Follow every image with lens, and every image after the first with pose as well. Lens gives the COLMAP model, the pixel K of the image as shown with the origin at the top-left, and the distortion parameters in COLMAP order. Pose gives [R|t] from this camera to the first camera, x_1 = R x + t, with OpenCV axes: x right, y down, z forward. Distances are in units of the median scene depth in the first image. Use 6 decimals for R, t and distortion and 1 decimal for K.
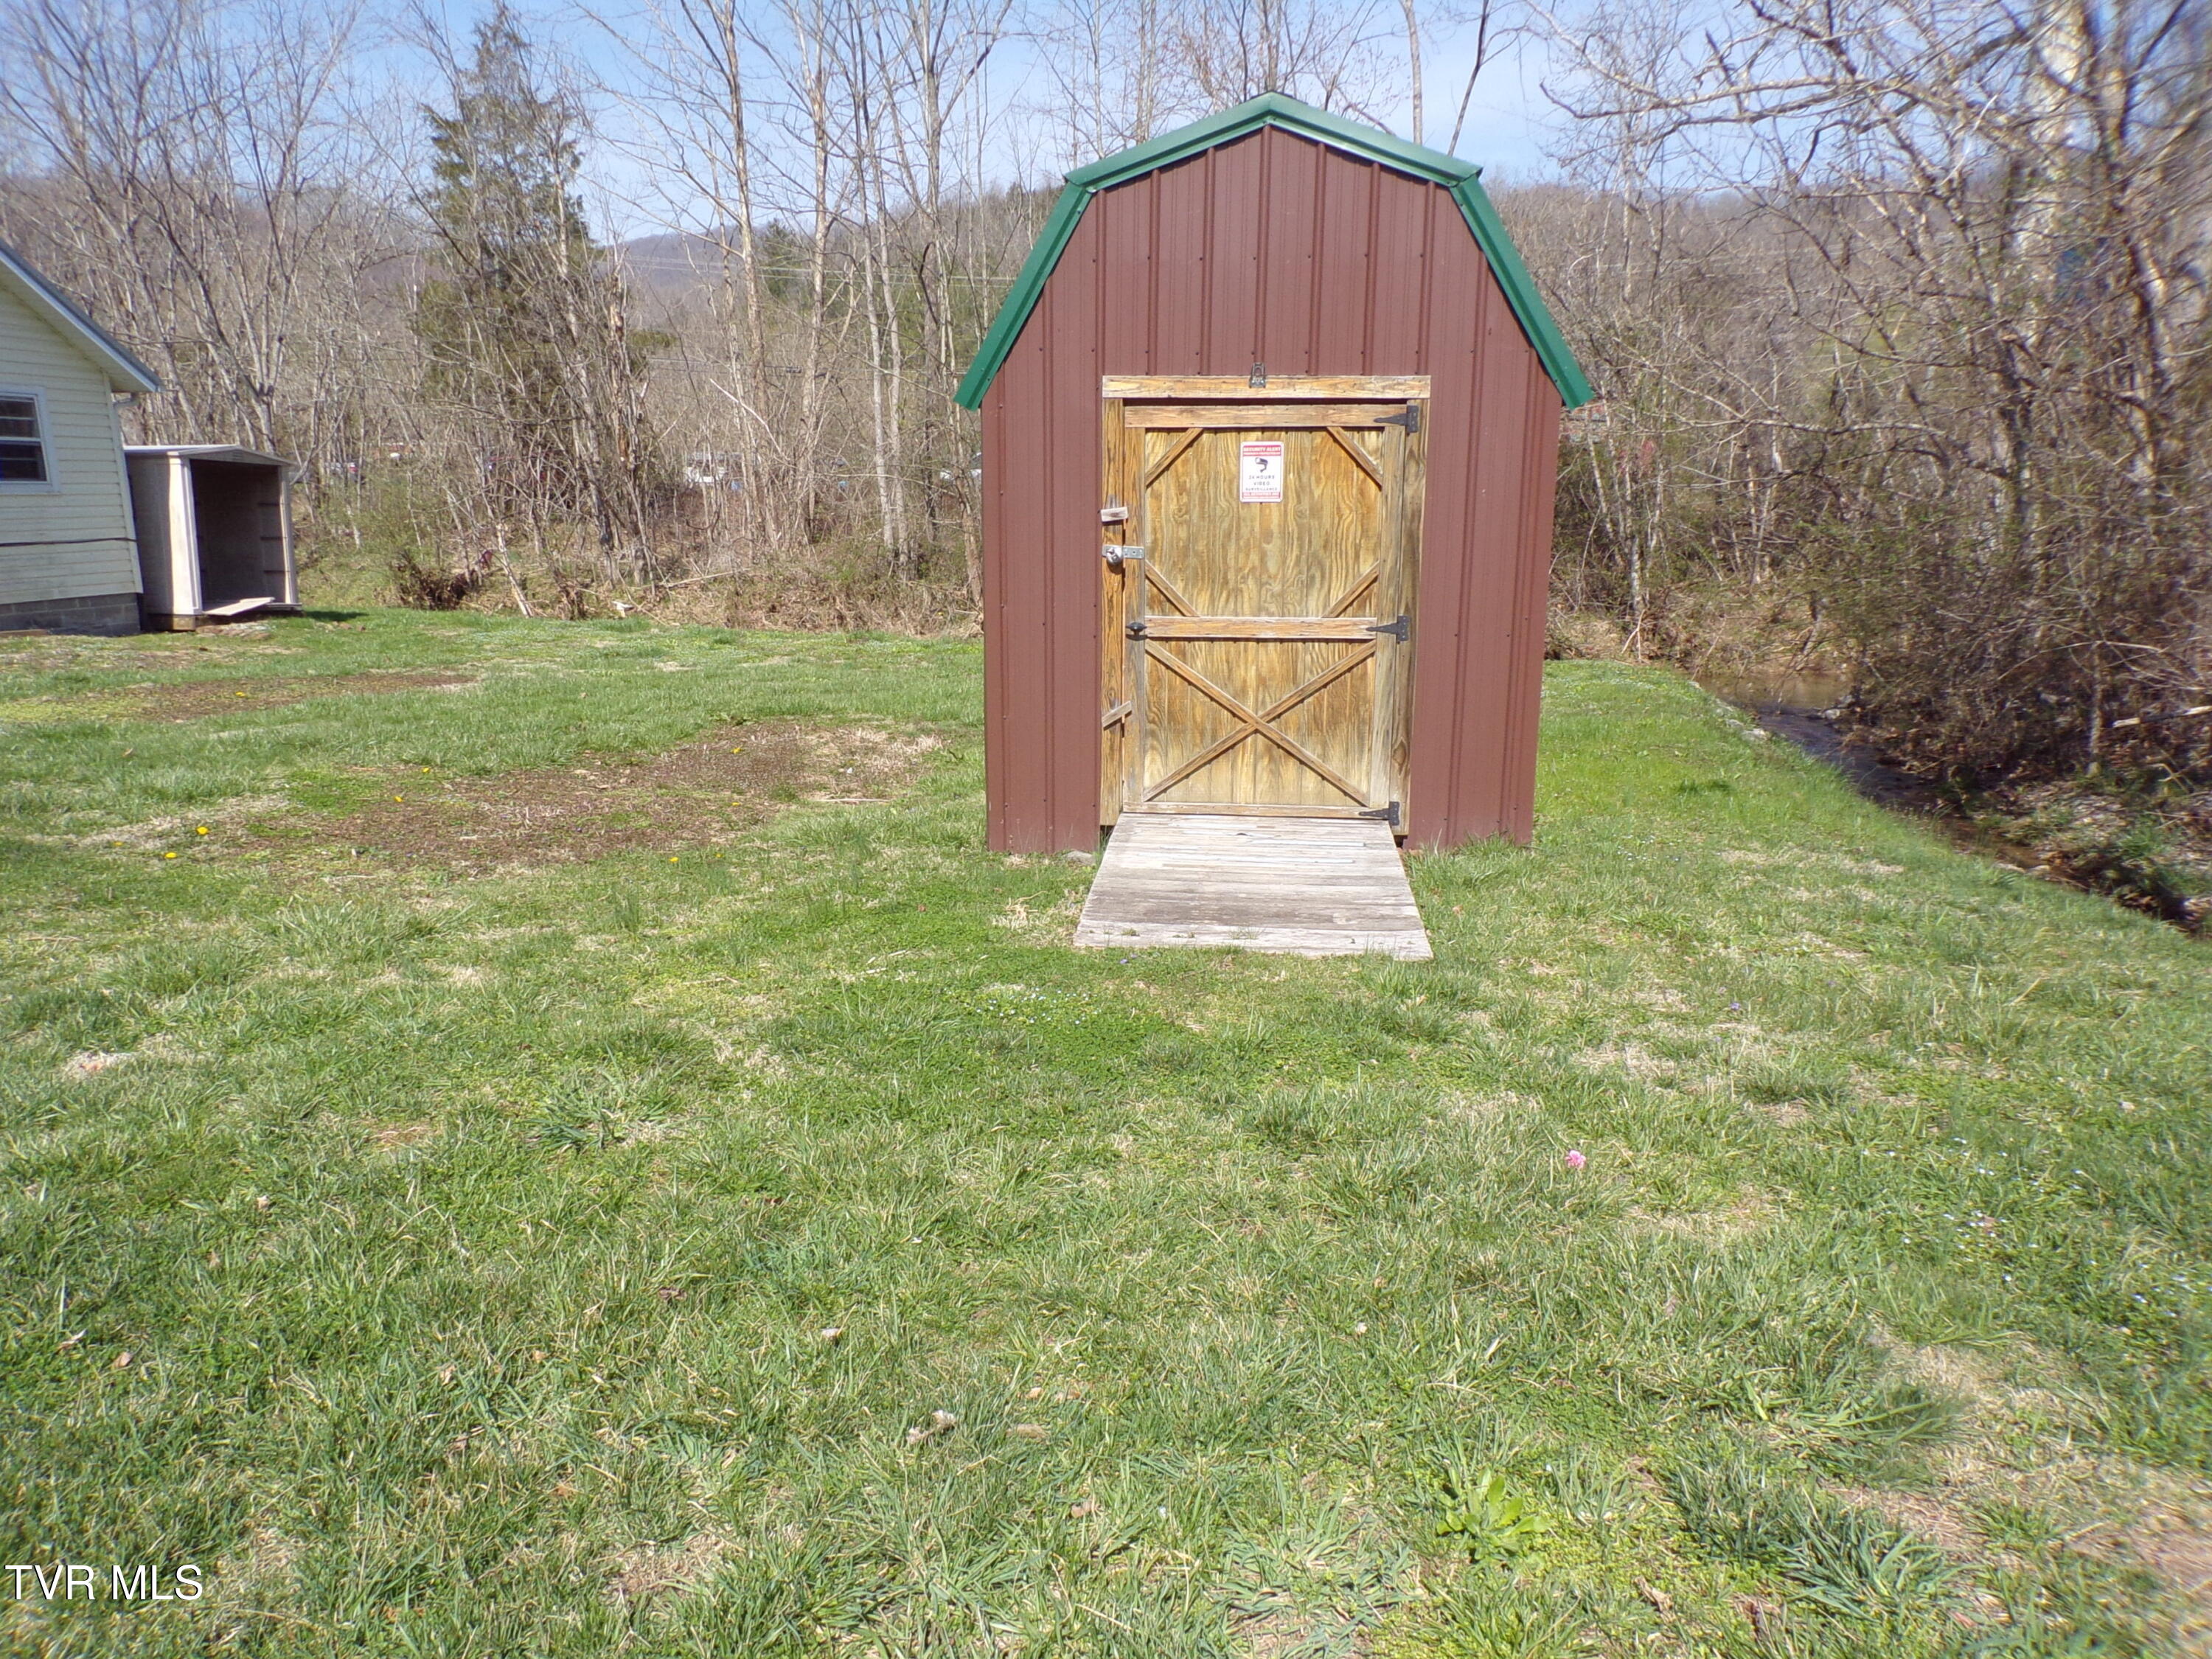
lens RADIAL K [[1481.5, 0, 1106.0], [0, 1481.5, 829.5], [0, 0, 1]] dist [-0.002075, 0.000518]
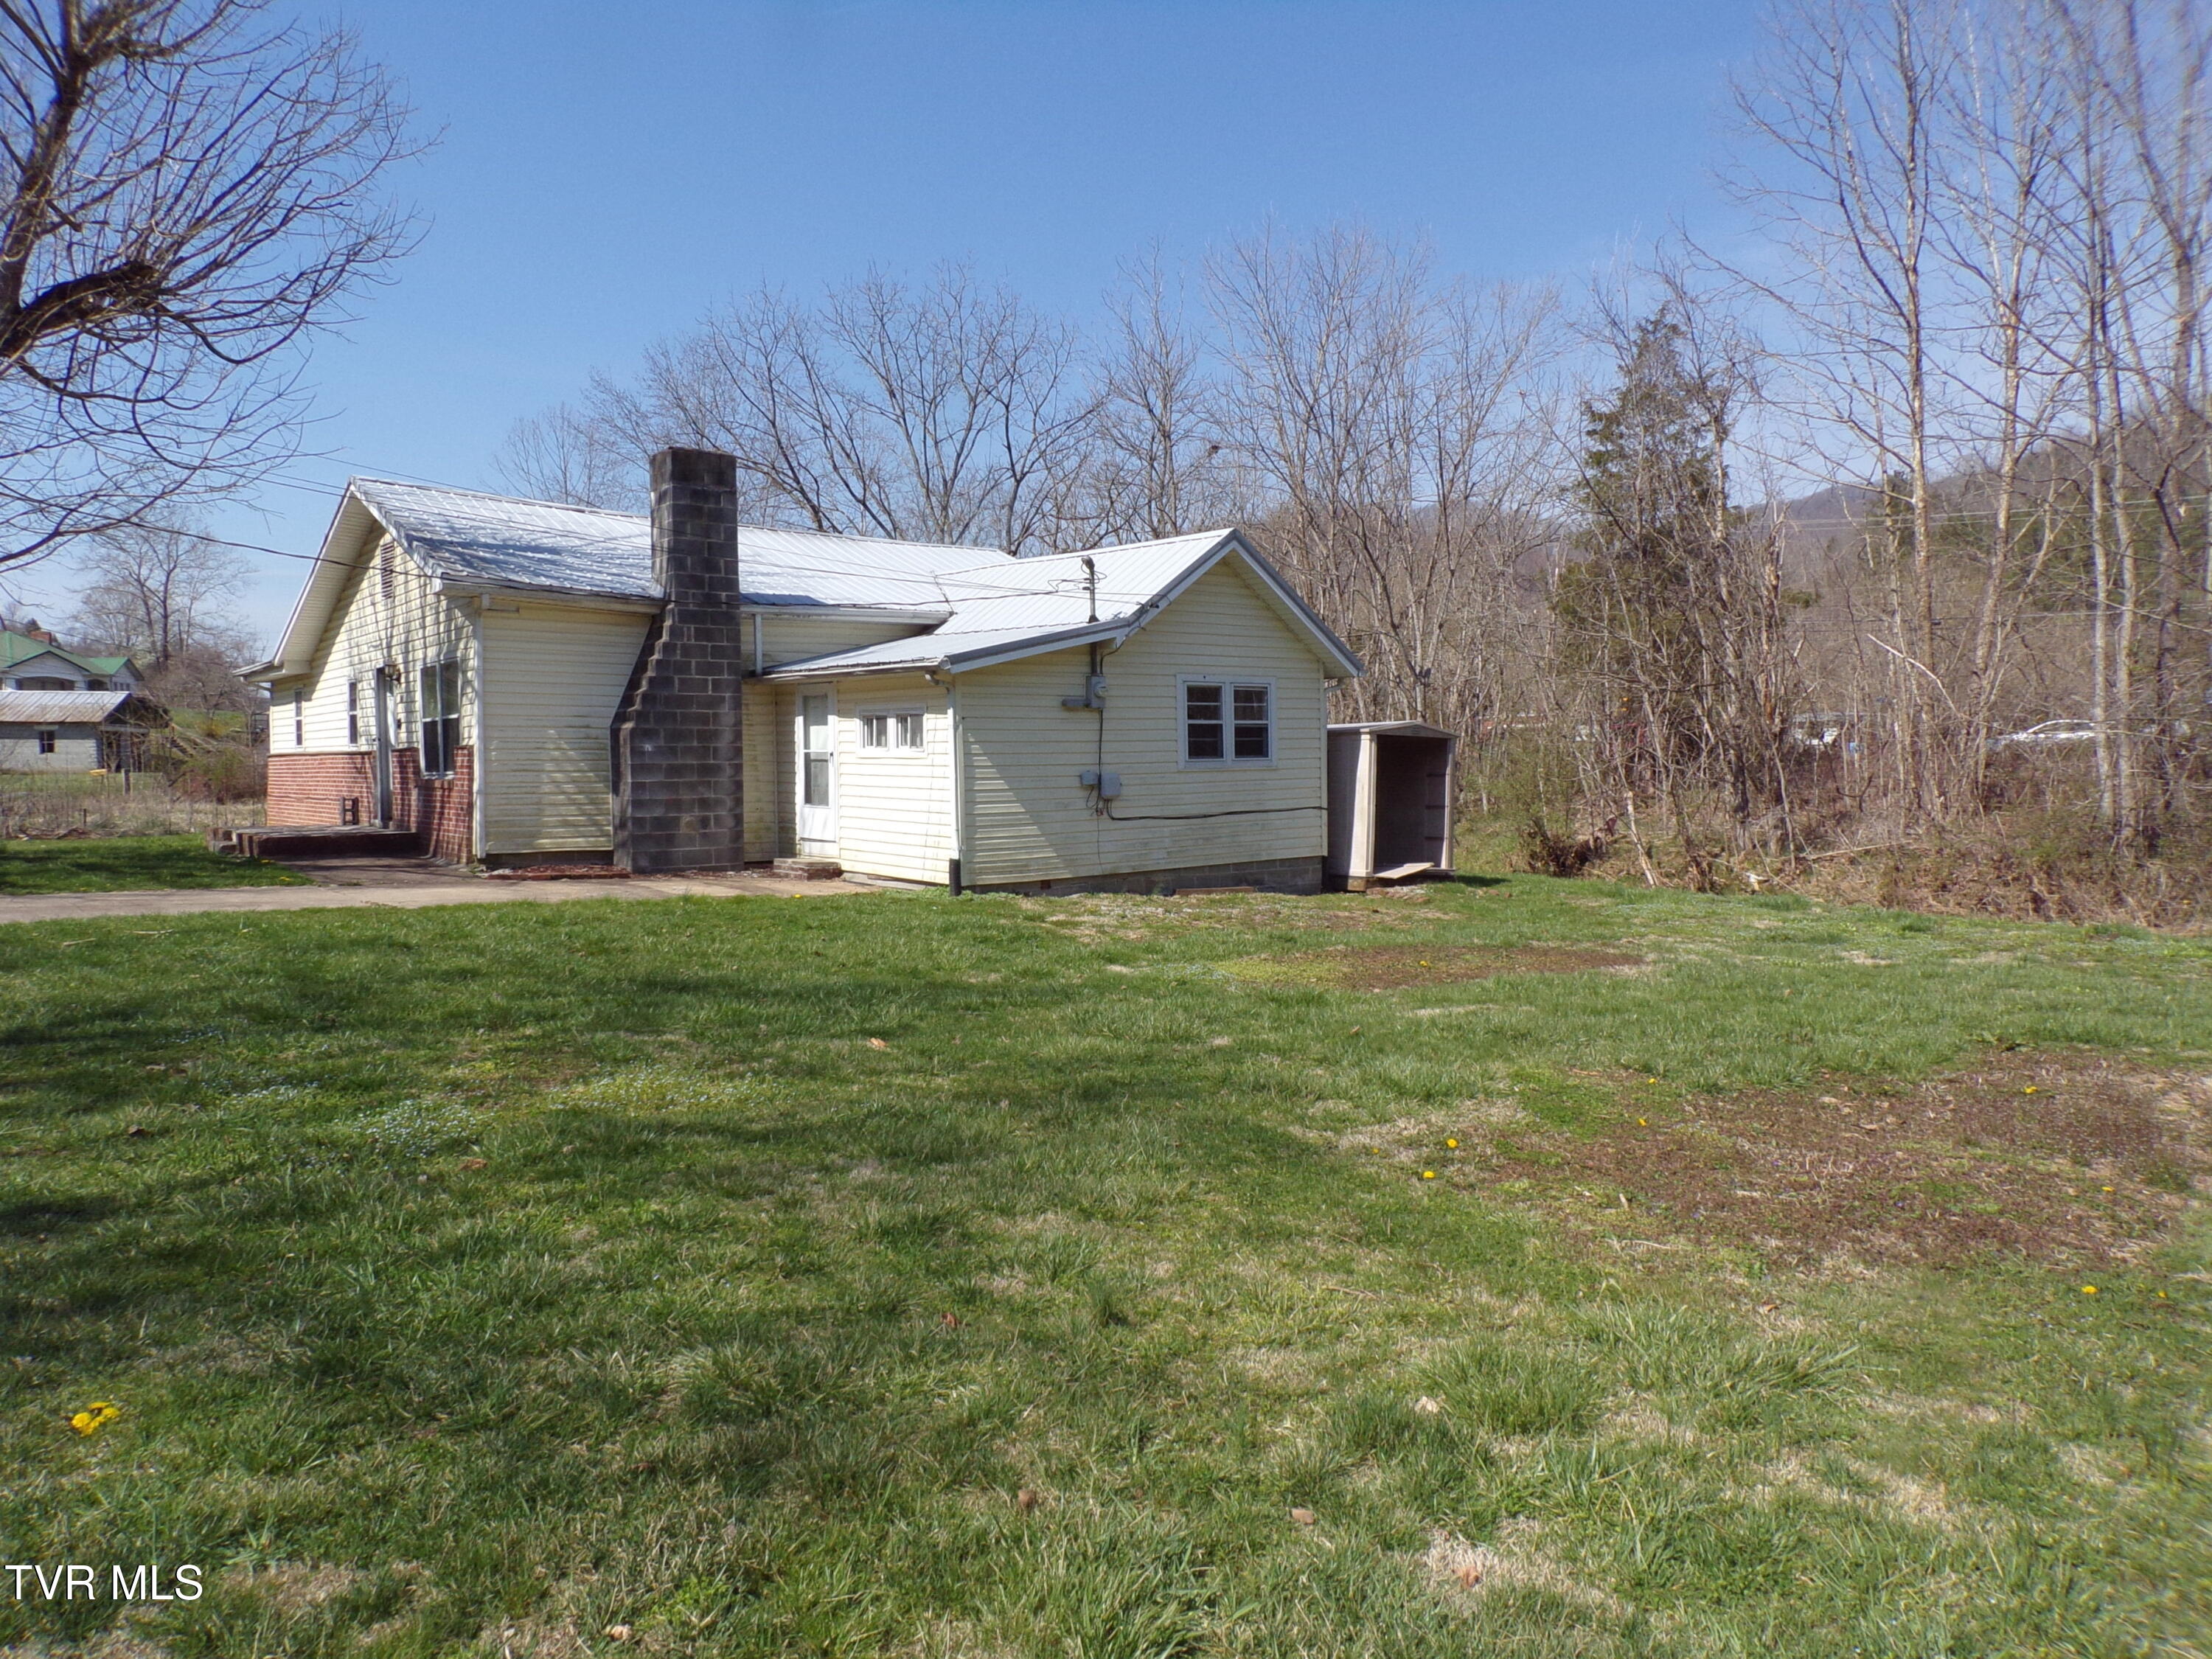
lens RADIAL K [[1481.5, 0, 1106.0], [0, 1481.5, 829.5], [0, 0, 1]] dist [-0.002075, 0.000518]
pose [[0.771104, 0.012482, -0.636586, -0.080728], [-0.123297, 0.983810, -0.130061, -0.016778], [0.624657, 0.178780, 0.760159, 0.063445]]
